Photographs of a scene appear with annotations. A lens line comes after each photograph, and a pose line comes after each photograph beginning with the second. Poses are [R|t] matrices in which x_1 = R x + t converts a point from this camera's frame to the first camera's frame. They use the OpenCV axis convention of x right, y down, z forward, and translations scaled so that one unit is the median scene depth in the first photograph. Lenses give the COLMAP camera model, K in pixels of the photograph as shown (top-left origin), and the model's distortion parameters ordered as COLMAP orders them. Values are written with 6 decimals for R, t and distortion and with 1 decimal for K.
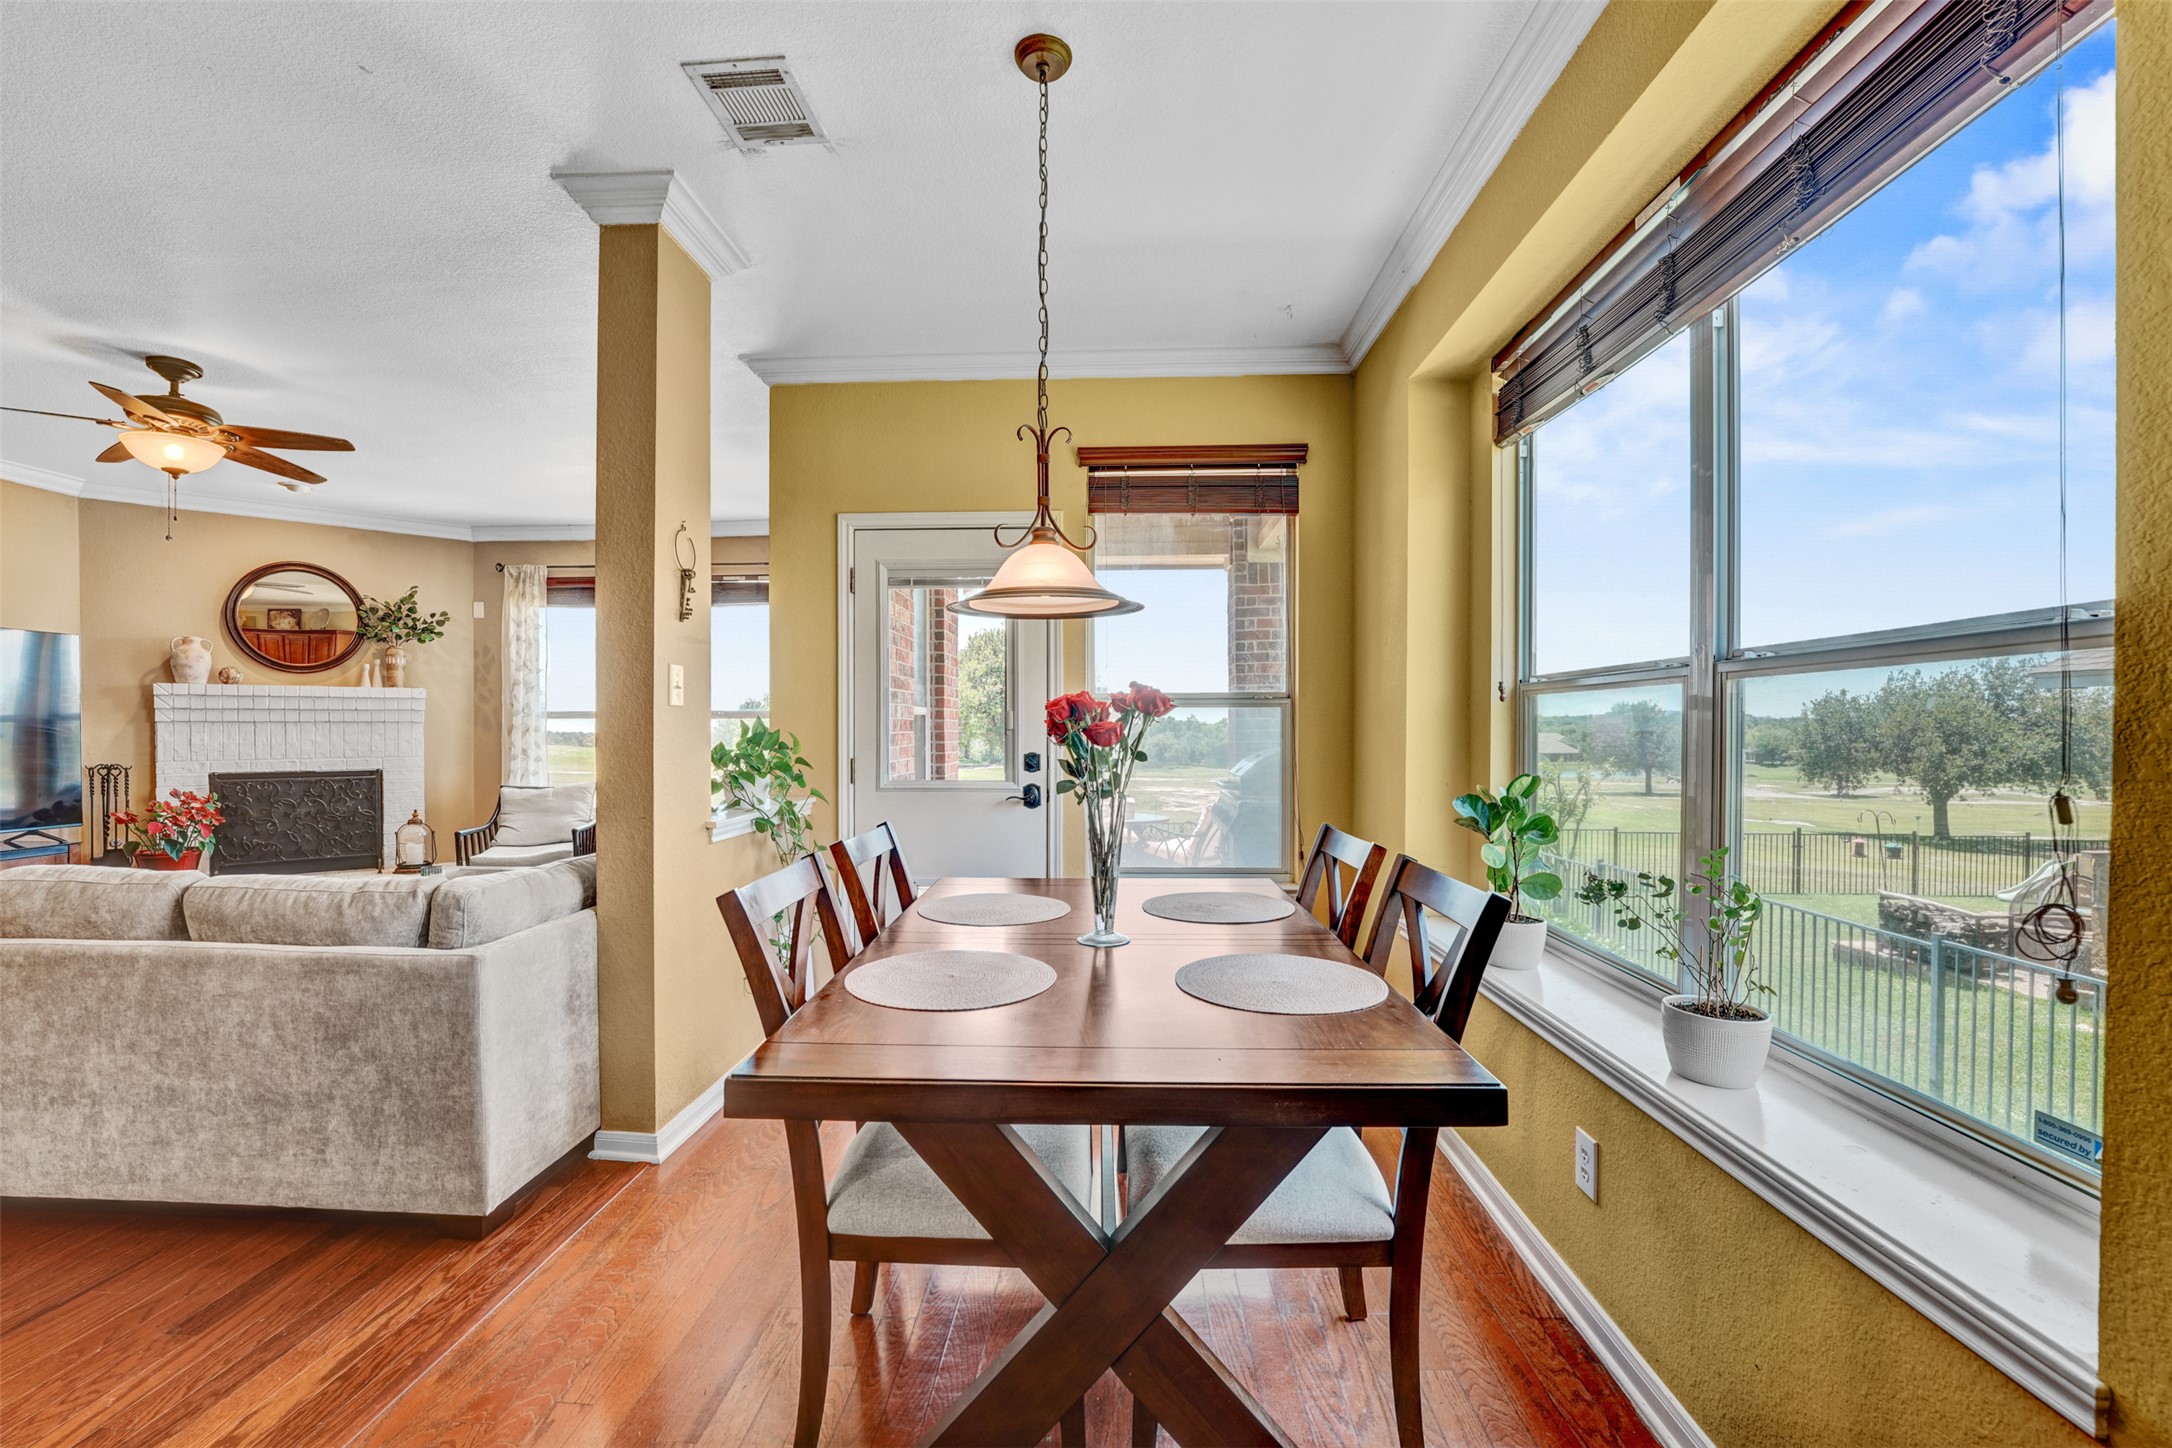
lens RADIAL K [[884.5, 0, 1073.2], [0, 884.5, 729.7], [0, 0, 1]] dist [-0.030498, 0.003190]
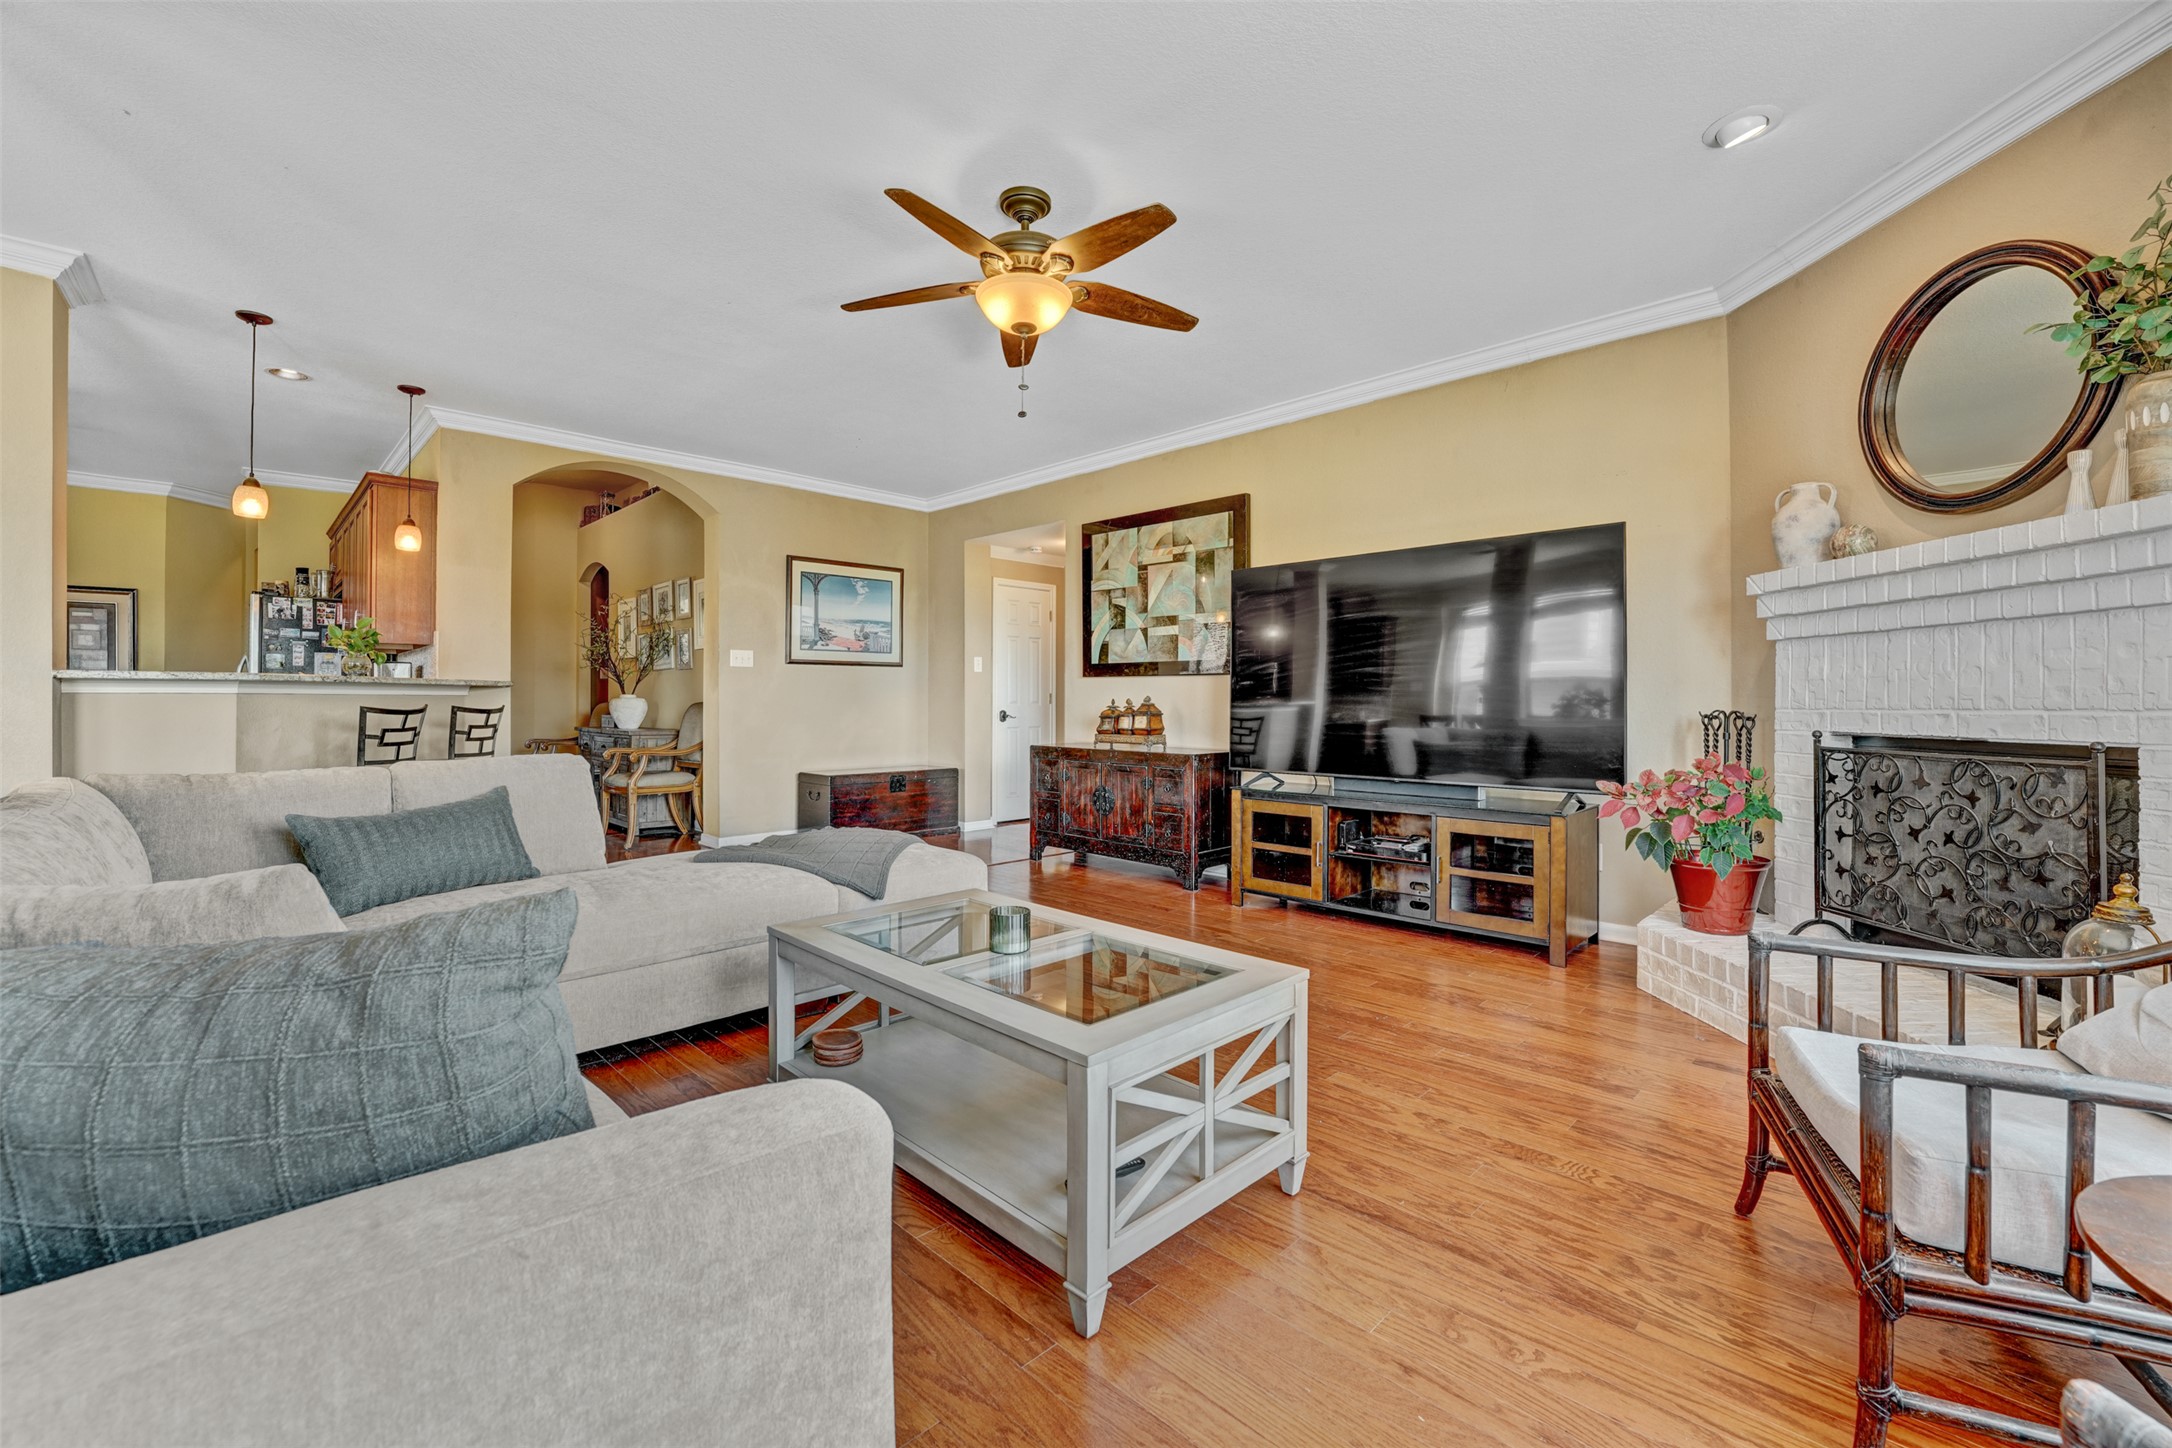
lens RADIAL K [[884.5, 0, 1073.2], [0, 884.5, 729.7], [0, 0, 1]] dist [-0.030498, 0.003190]
pose [[-0.681280, 0.023481, -0.731647, -0.310209], [-0.001748, 0.999430, 0.033703, 0.032313], [0.732021, 0.024240, -0.680851, 1.049319]]
